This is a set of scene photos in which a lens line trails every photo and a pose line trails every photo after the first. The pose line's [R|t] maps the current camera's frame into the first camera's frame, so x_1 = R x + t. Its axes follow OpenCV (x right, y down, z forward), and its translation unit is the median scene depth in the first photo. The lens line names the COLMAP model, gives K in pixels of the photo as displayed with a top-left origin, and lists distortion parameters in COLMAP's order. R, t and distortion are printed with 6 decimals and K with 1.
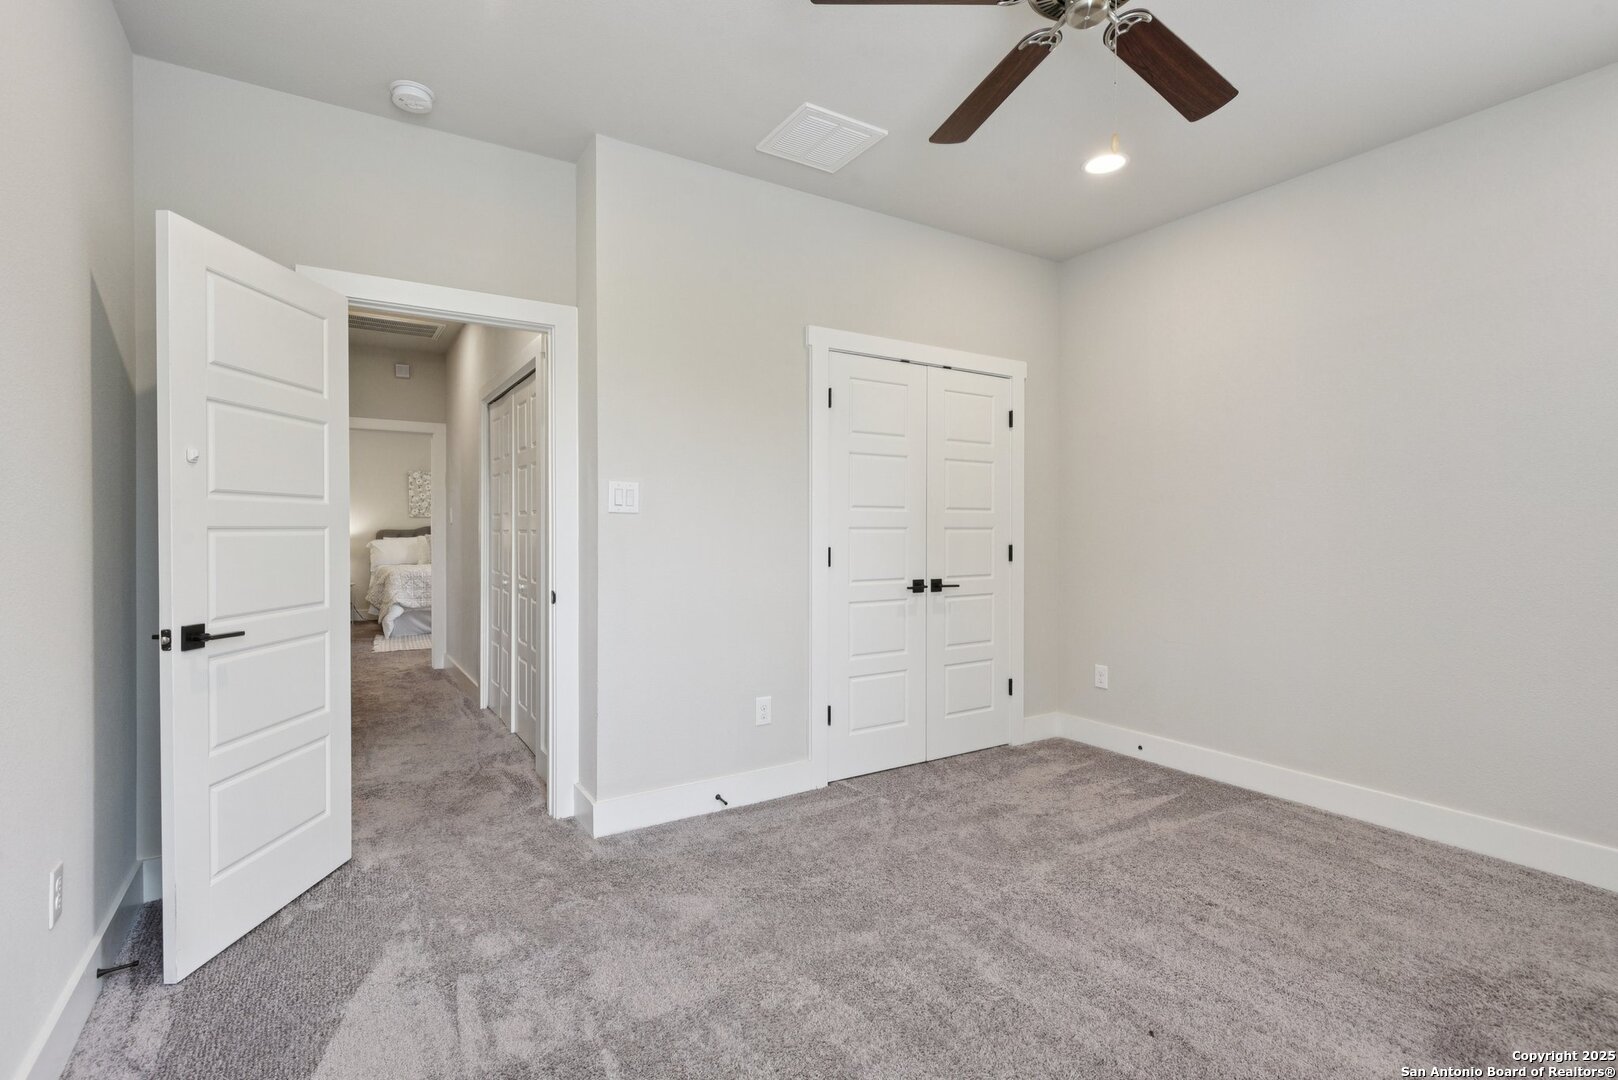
lens RADIAL K [[748.1, 0, 809.2], [0, 748.1, 536.0], [0, 0, 1]] dist [0.005822, -0.004849]
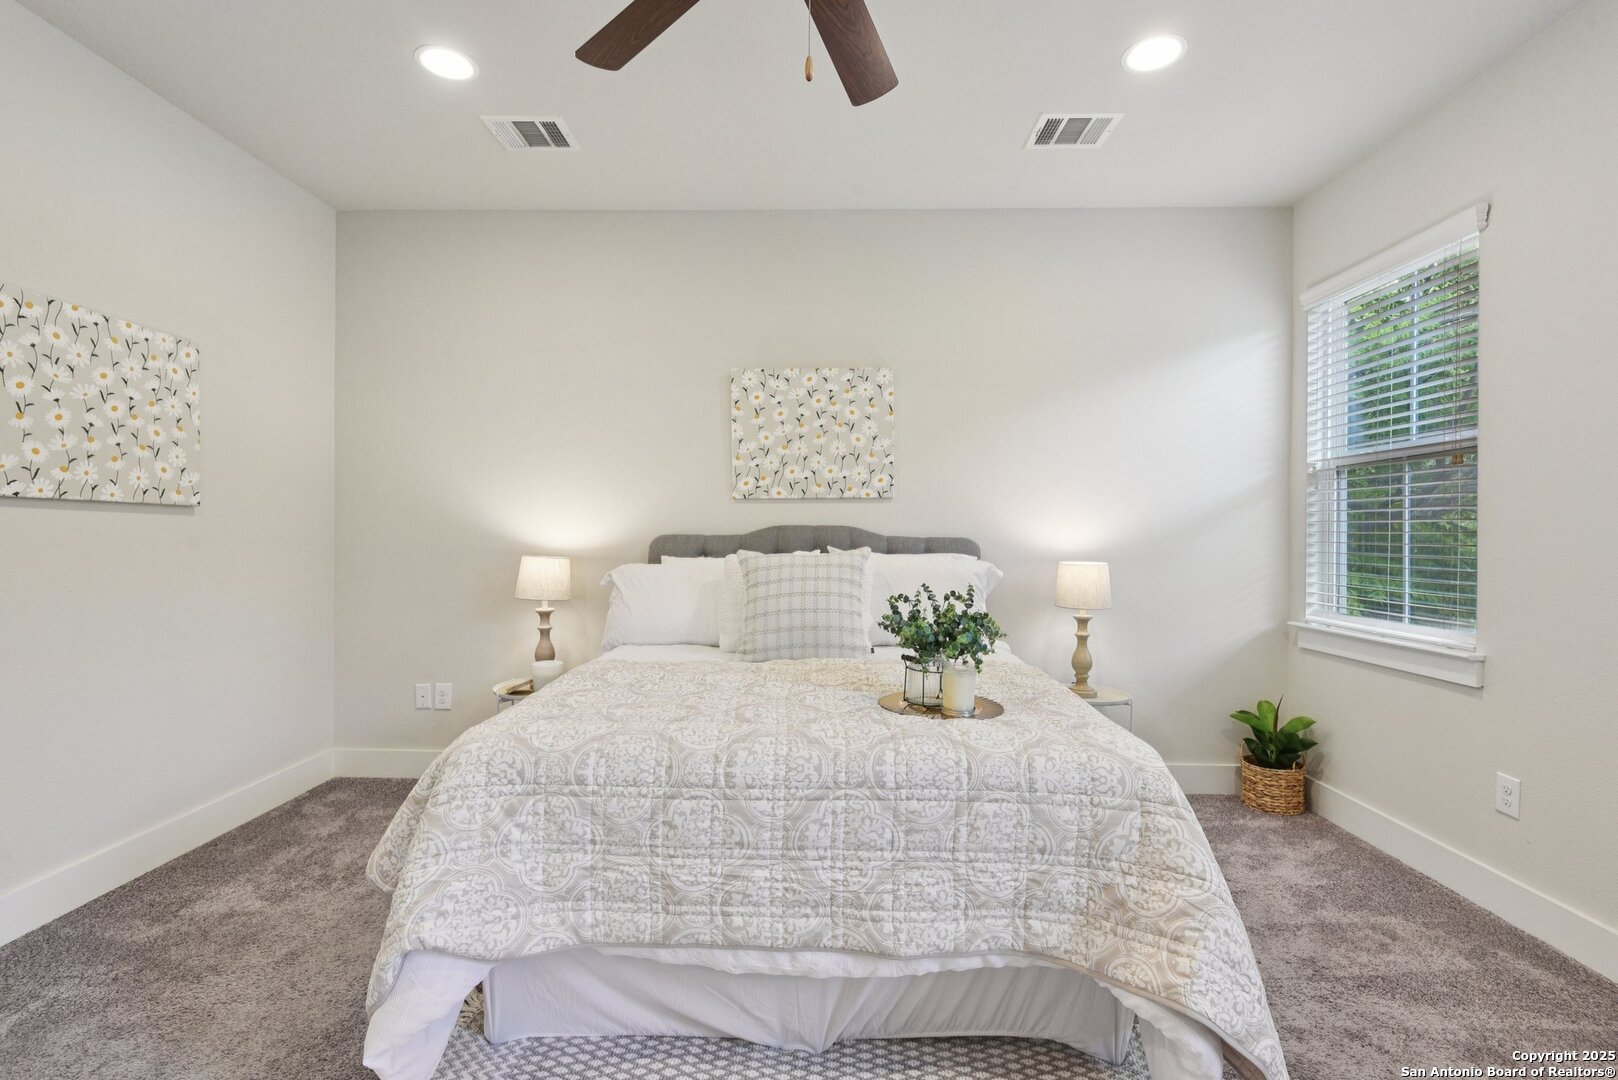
lens RADIAL K [[748.1, 0, 809.2], [0, 748.1, 536.0], [0, 0, 1]] dist [0.005822, -0.004849]
pose [[0.825965, 0.006886, -0.563679, -0.310857], [-0.014662, 0.999850, -0.009270, -0.005327], [0.563530, 0.015921, 0.825942, 0.744736]]
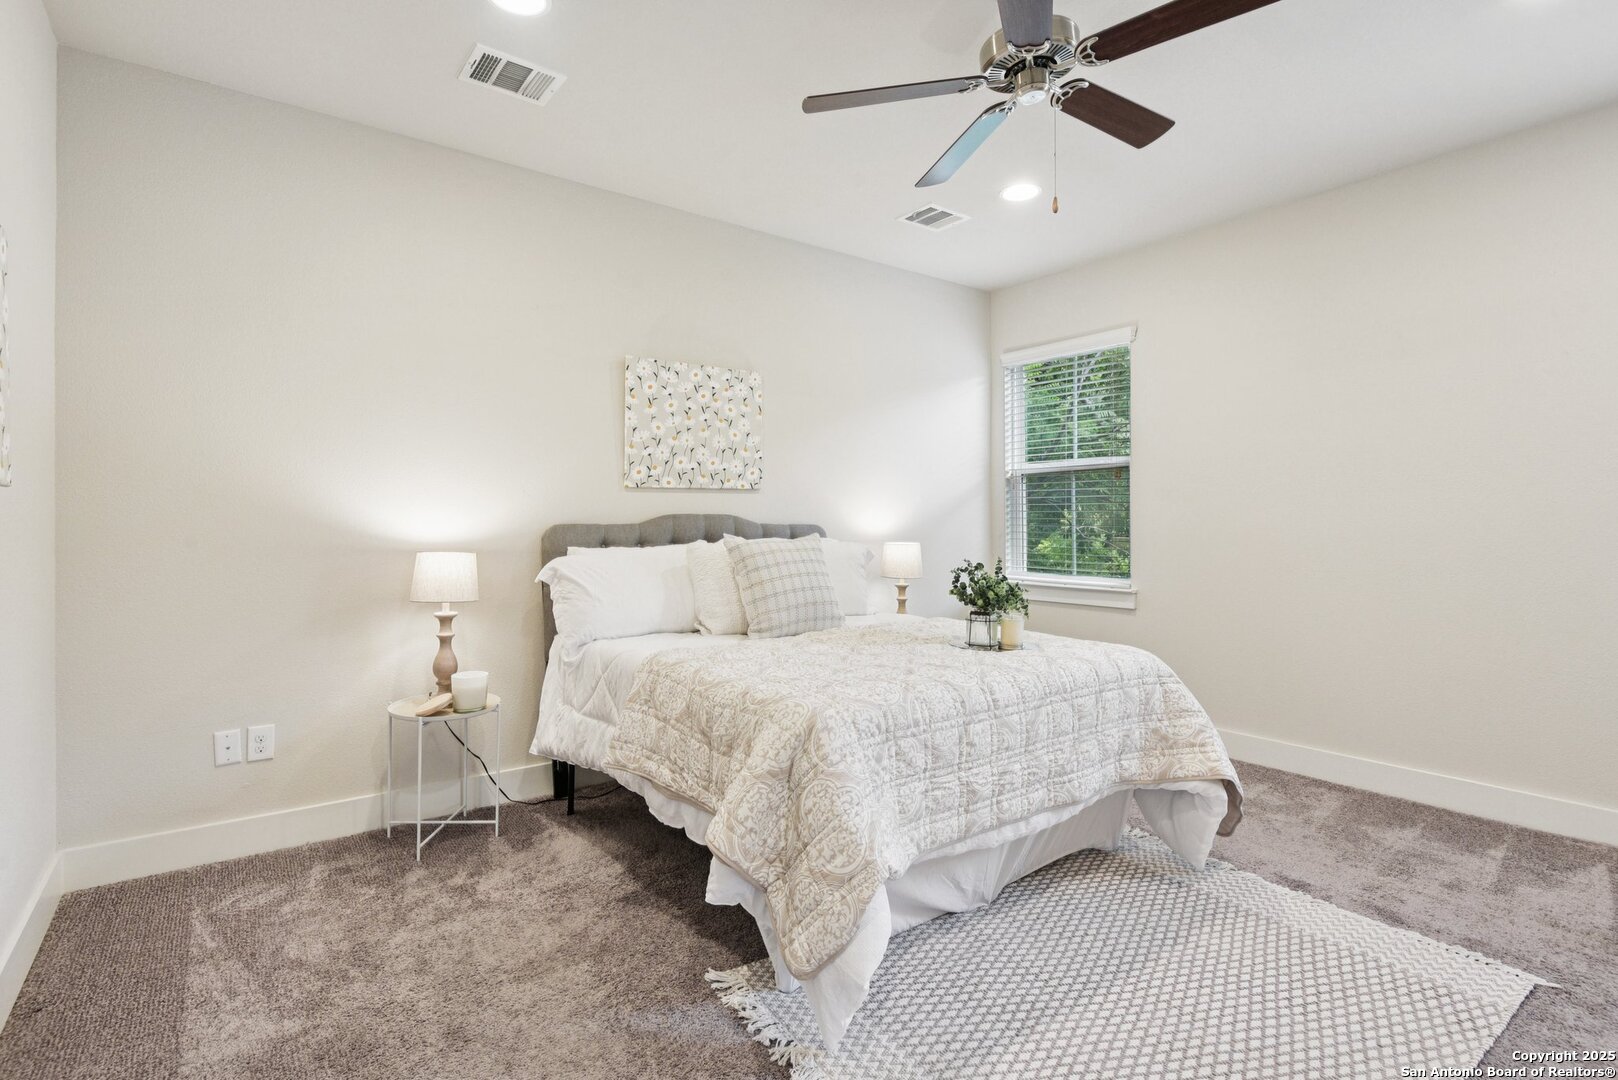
lens RADIAL K [[778.4, 0, 814.5], [0, 778.4, 519.6], [0, 0, 1]] dist [0.002517, 0.000104]
pose [[0.997419, -0.001061, 0.071796, -0.482293], [0.002321, 0.999845, -0.017475, -0.004045], [-0.071766, 0.017597, 0.997266, 0.646415]]
